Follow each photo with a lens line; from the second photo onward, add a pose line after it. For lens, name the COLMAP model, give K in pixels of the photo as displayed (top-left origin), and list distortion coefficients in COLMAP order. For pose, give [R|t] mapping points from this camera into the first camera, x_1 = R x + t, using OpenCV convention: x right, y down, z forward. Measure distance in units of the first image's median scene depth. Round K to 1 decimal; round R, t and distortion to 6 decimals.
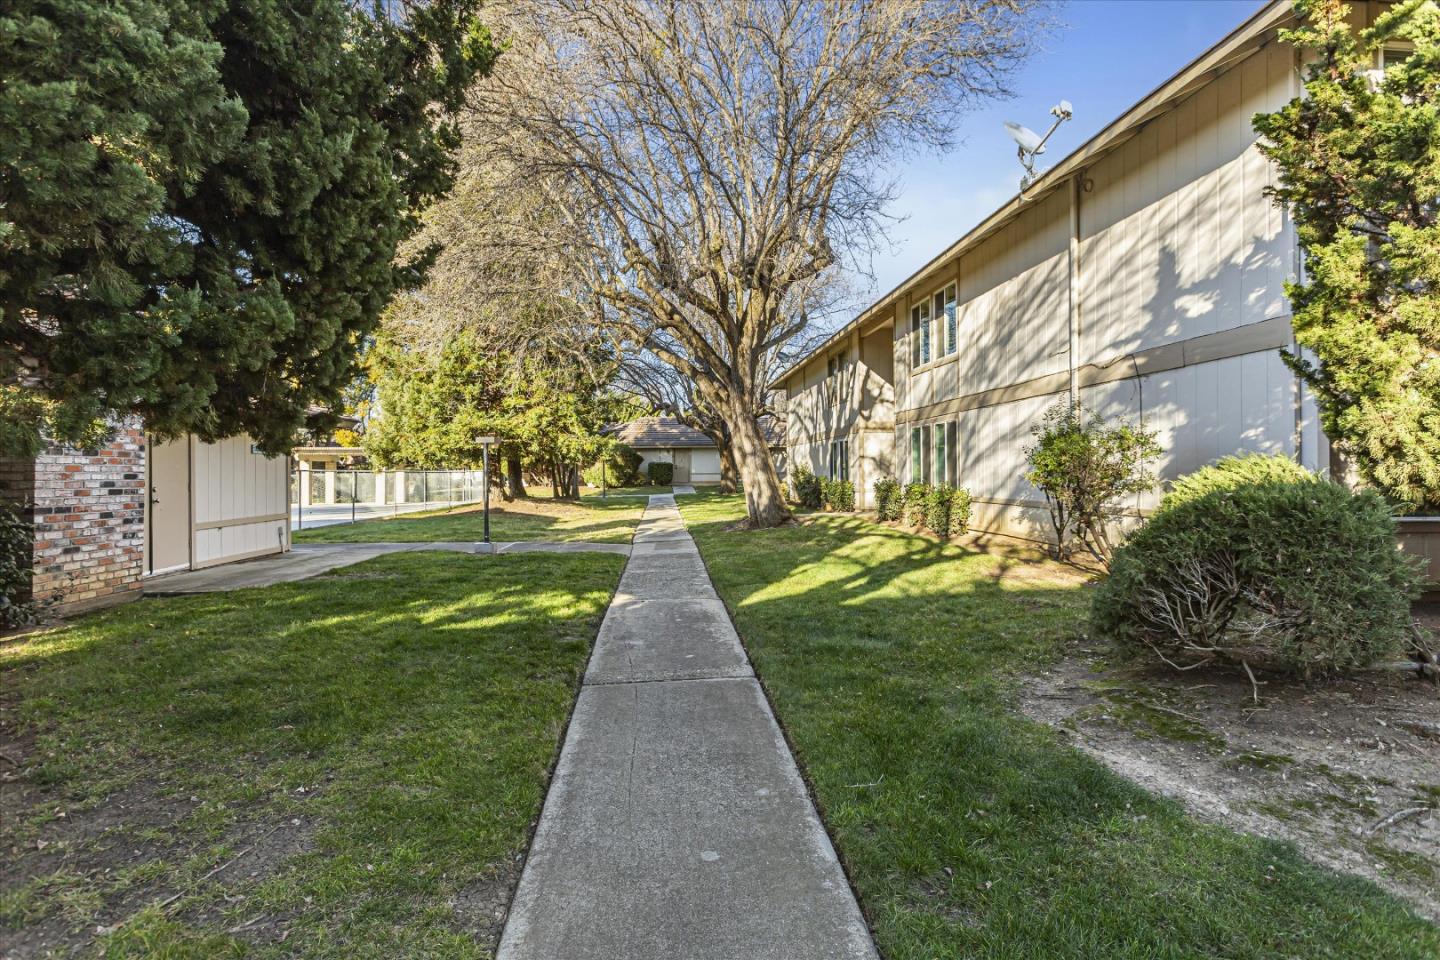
lens RADIAL K [[663.7, 0, 714.6], [0, 663.7, 475.3], [0, 0, 1]] dist [-0.010647, 0.011810]
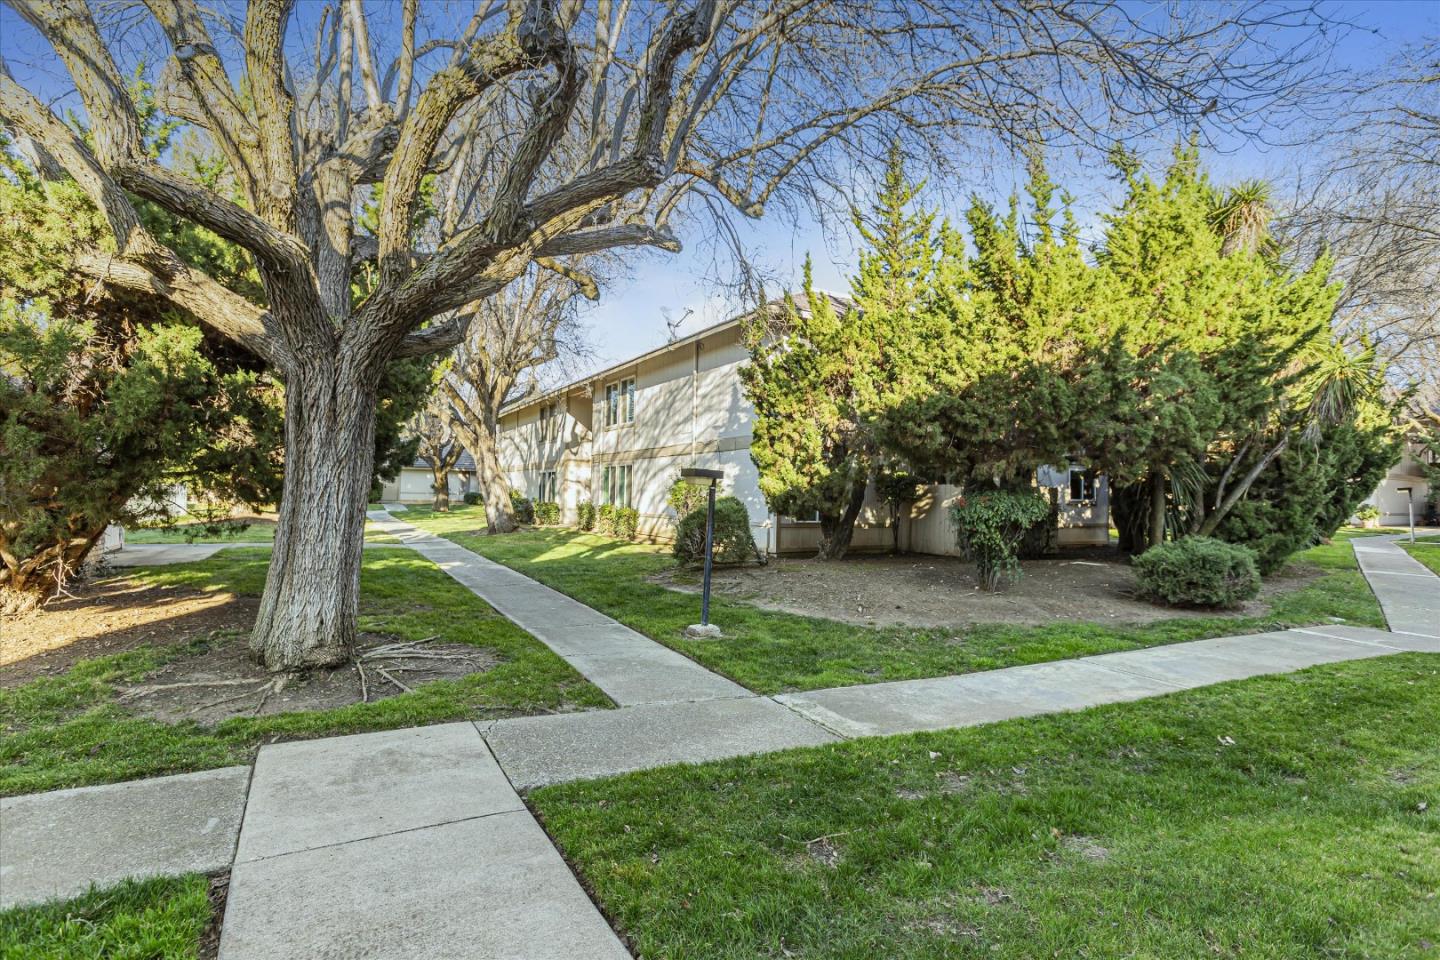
lens RADIAL K [[663.7, 0, 714.6], [0, 663.7, 475.3], [0, 0, 1]] dist [-0.010647, 0.011810]
pose [[0.891801, 0.025288, 0.451720, -0.177821], [-0.014792, 0.999533, -0.026751, -0.013215], [-0.452186, 0.017175, 0.891758, -0.505416]]
